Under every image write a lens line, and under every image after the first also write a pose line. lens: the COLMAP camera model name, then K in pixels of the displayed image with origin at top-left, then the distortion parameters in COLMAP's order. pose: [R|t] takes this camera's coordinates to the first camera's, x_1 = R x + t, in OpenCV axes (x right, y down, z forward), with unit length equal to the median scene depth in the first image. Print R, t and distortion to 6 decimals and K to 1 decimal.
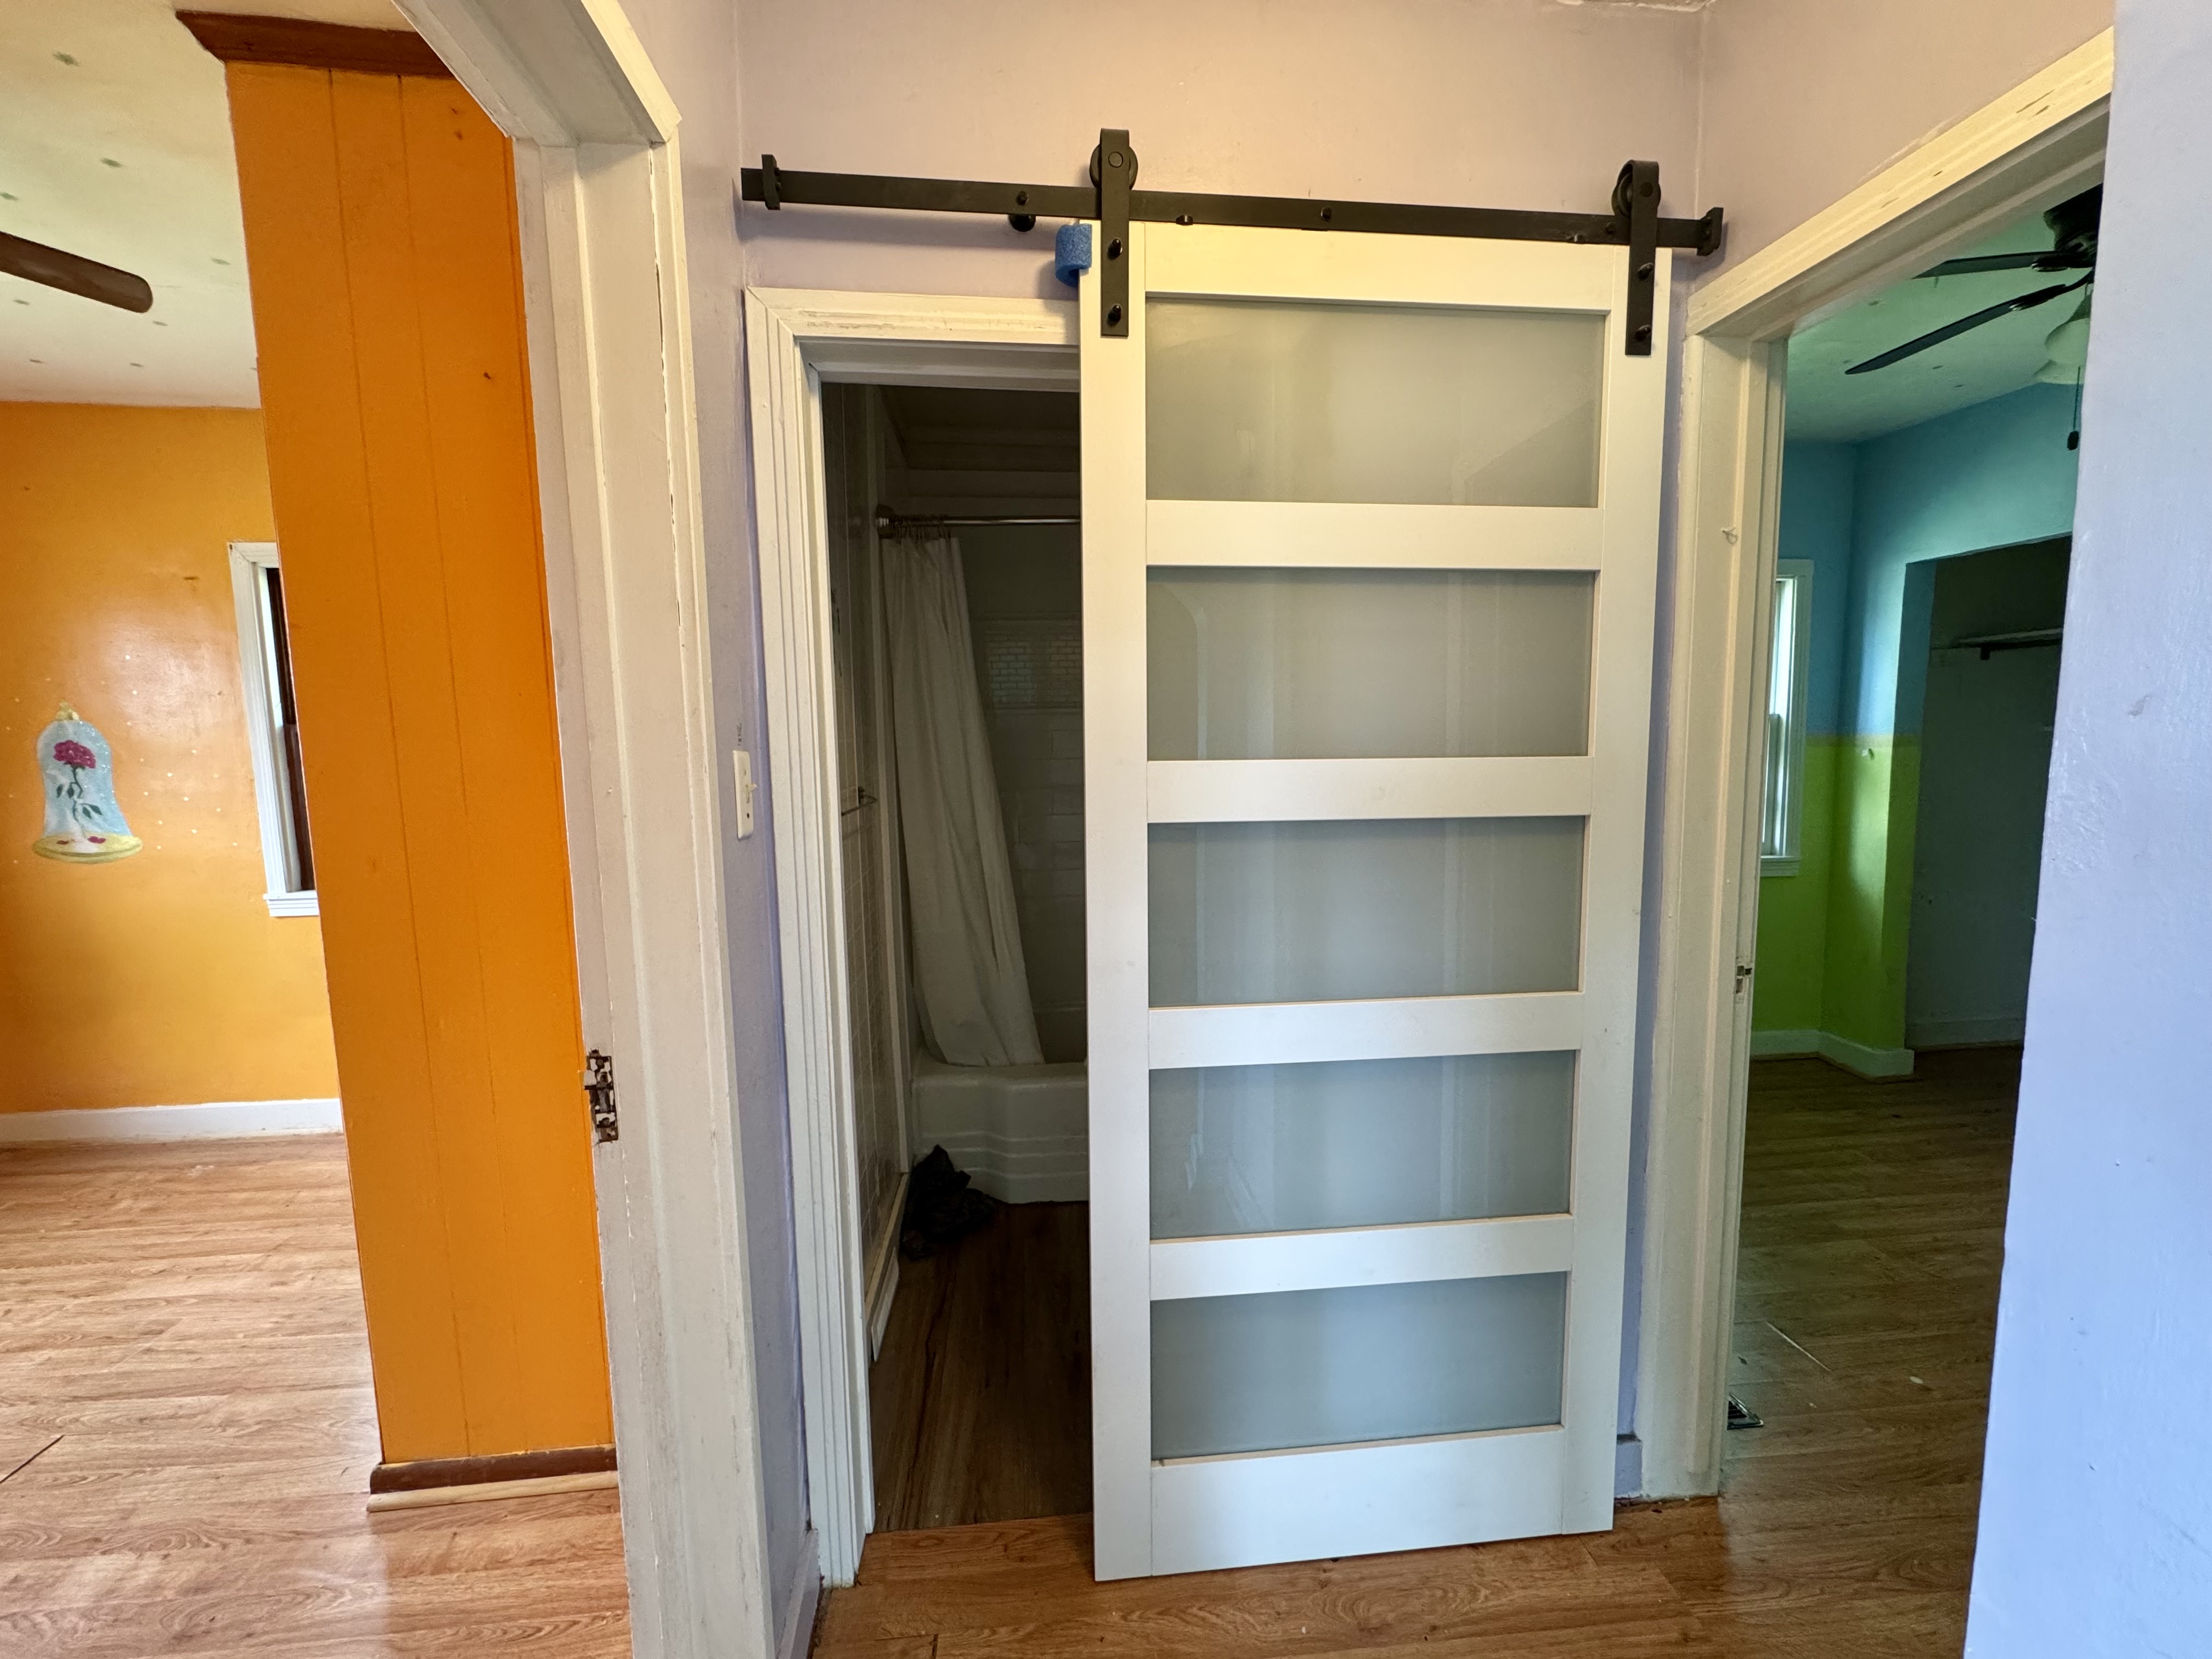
lens RADIAL K [[885.3, 0, 1111.0], [0, 885.3, 827.5], [0, 0, 1]] dist [-0.002221, 0.000048]
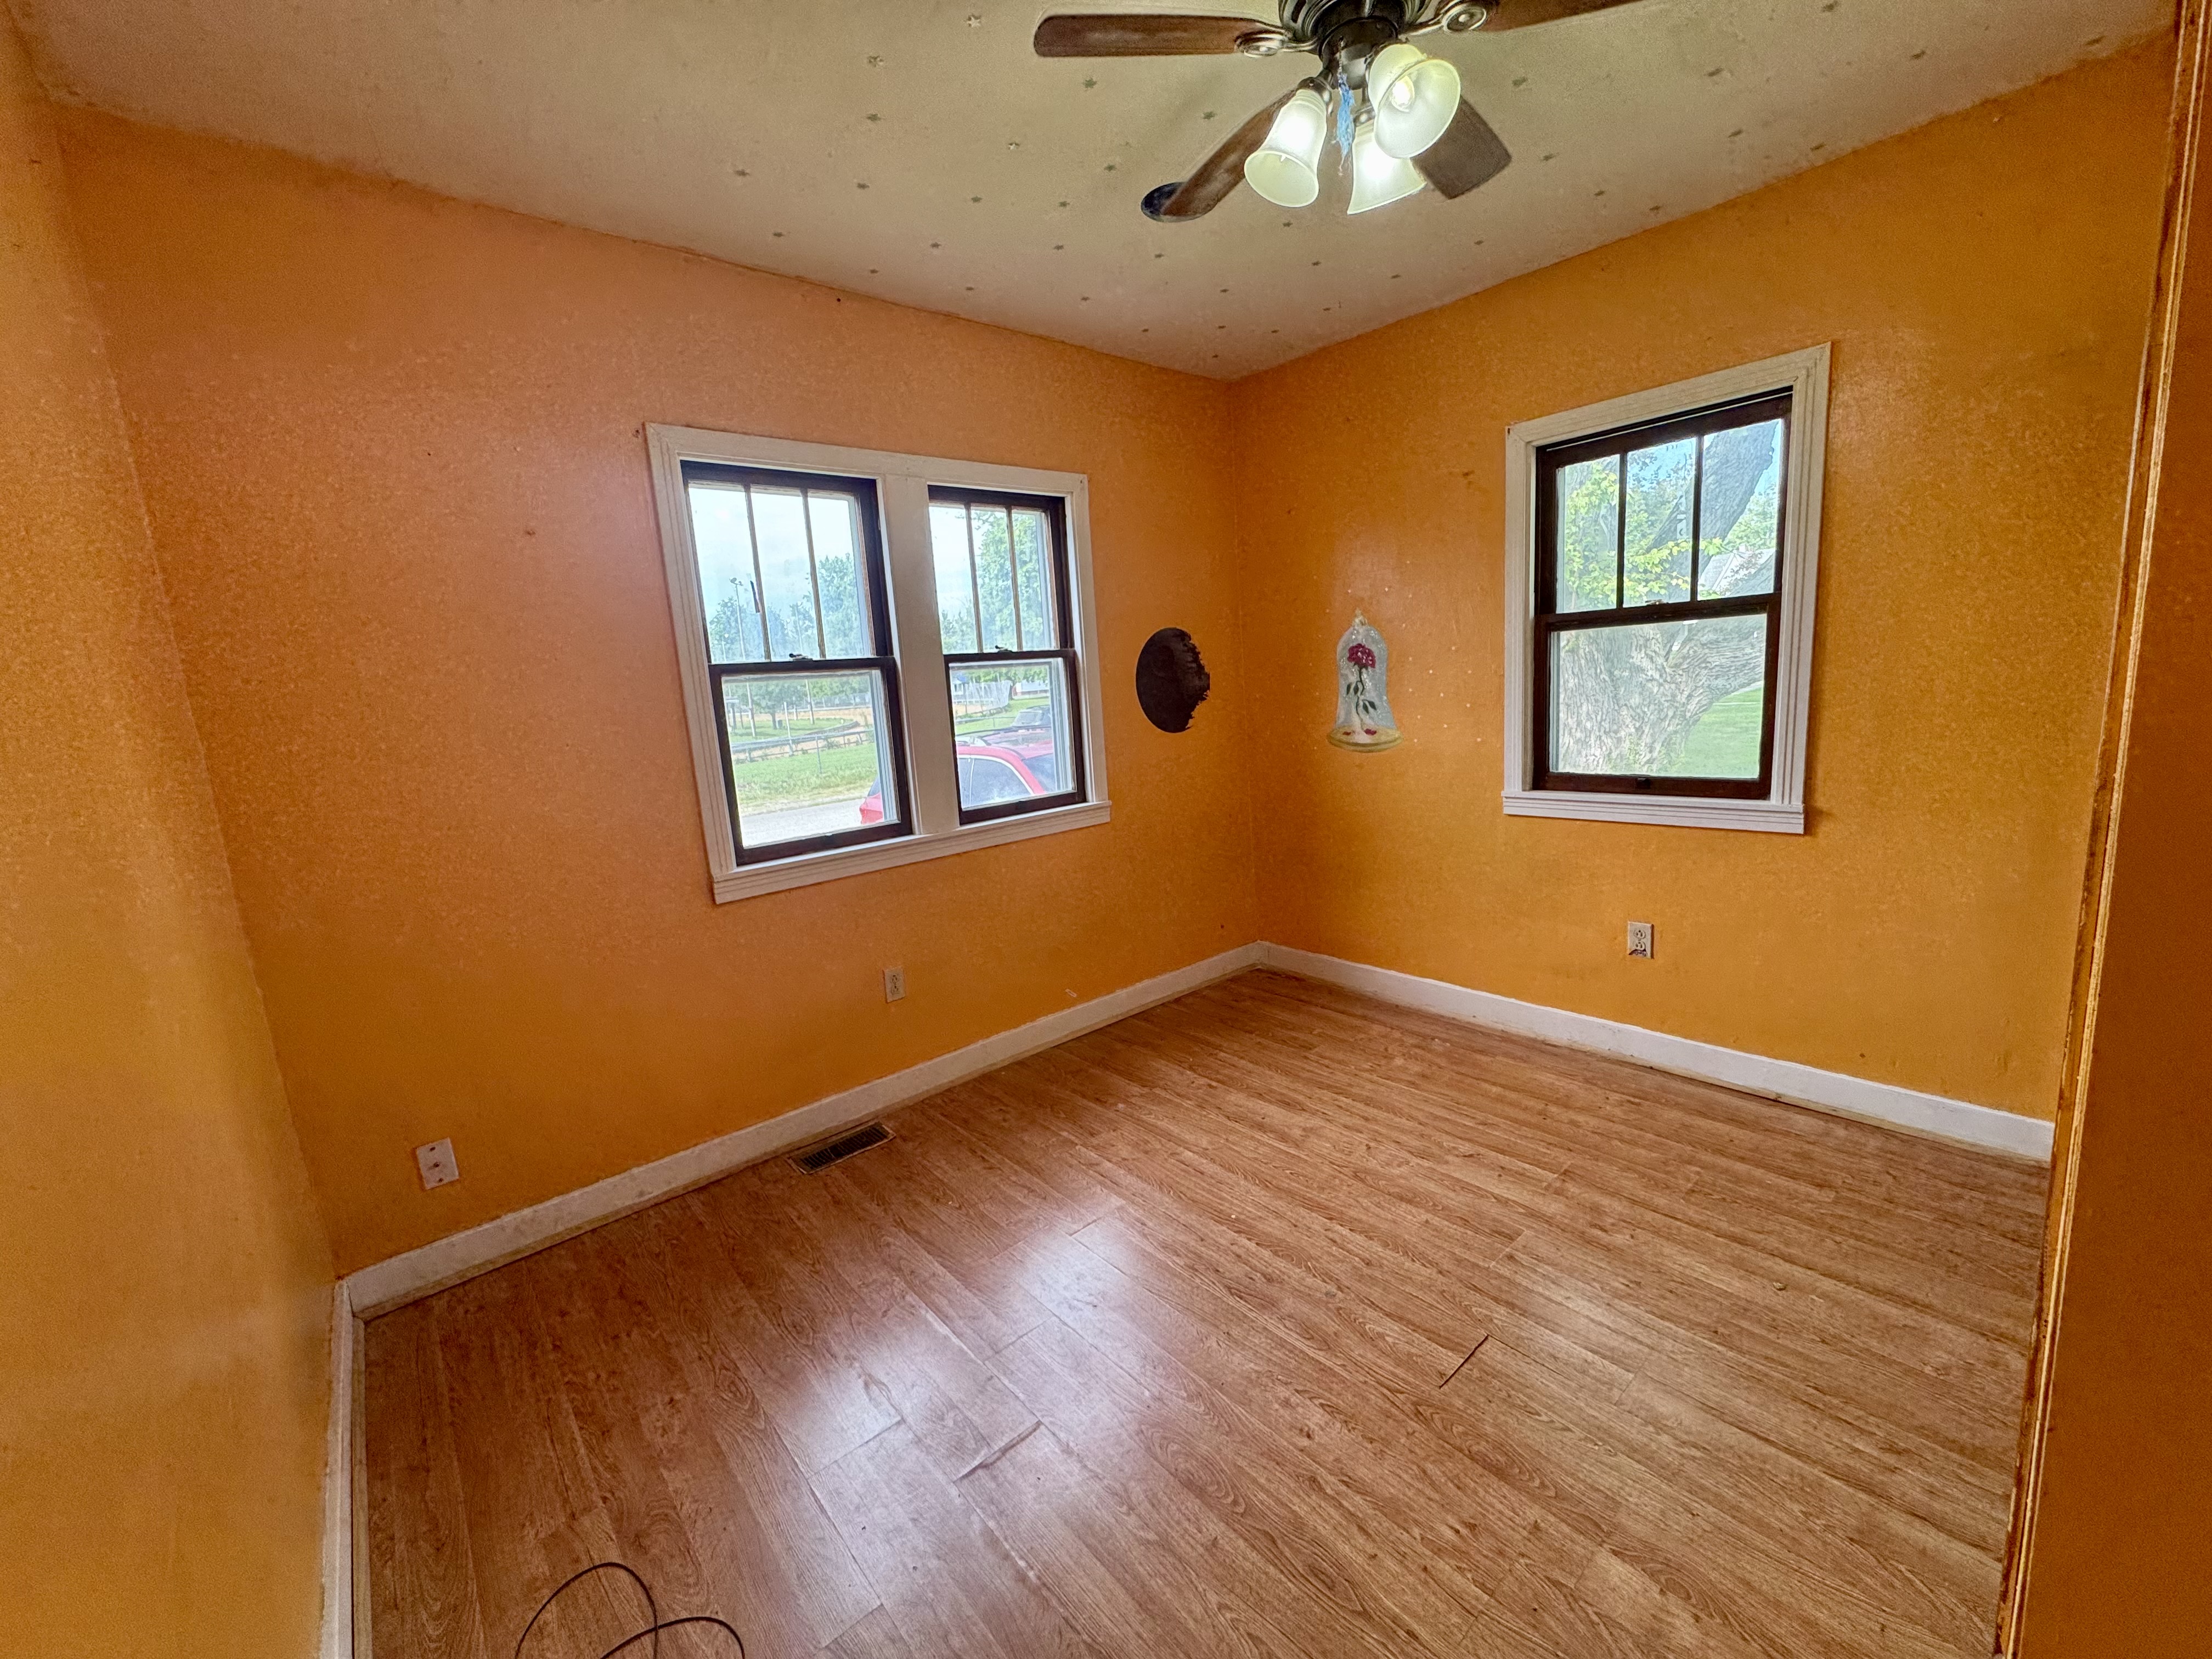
lens RADIAL K [[885.3, 0, 1085.4], [0, 885.3, 820.1], [0, 0, 1]] dist [-0.002221, 0.000048]
pose [[0.560827, 0.104034, -0.821371, -0.422539], [-0.022279, 0.993611, 0.110638, 0.009392], [0.827633, -0.043749, 0.559562, 0.058088]]
